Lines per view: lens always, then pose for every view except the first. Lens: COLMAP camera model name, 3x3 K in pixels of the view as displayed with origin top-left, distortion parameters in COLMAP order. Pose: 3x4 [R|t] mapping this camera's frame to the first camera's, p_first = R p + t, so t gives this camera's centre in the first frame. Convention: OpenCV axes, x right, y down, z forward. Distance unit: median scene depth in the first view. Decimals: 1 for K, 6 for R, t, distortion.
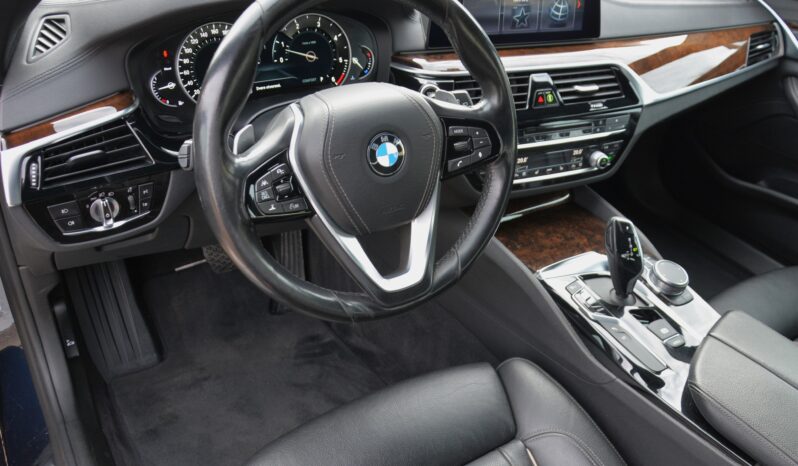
lens RADIAL K [[648.3, 0, 399.0], [0, 648.3, 233.0], [0, 0, 1]] dist [-0.051458, -0.001438]
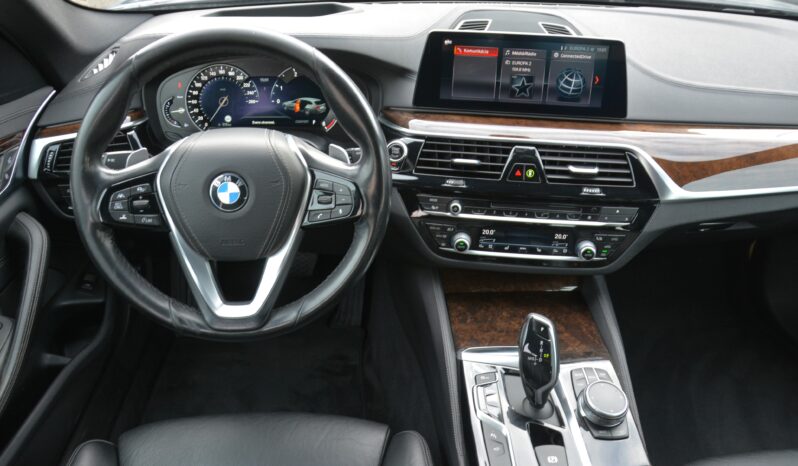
lens RADIAL K [[623.3, 0, 396.2], [0, 623.3, 192.3], [0, 0, 1]] dist [-0.058871, 0.001802]
pose [[0.870780, 0.181179, -0.457073, 0.484441], [-0.232012, 0.971035, -0.057102, -0.086100], [0.433488, 0.155770, 0.887594, 0.117885]]
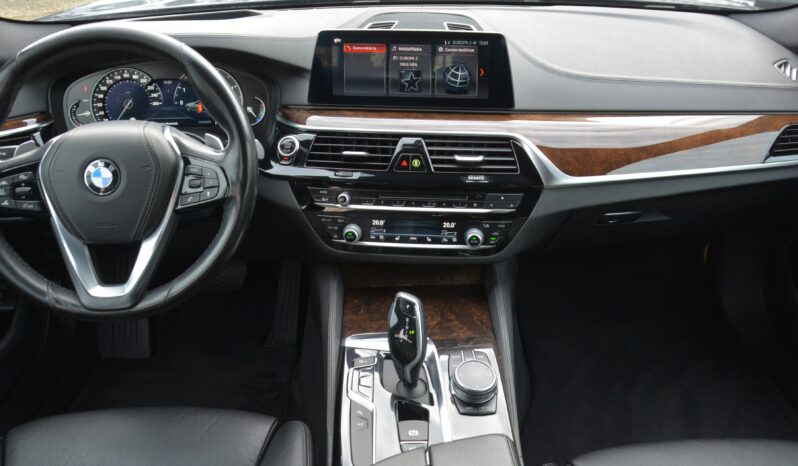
lens RADIAL K [[708.6, 0, 415.8], [0, 708.6, 161.3], [0, 0, 1]] dist [-0.064562, 0.004249]
pose [[0.873605, 0.111798, -0.473619, 0.735243], [-0.209929, 0.964615, -0.159522, -0.044161], [0.439026, 0.238785, 0.866163, 0.087221]]
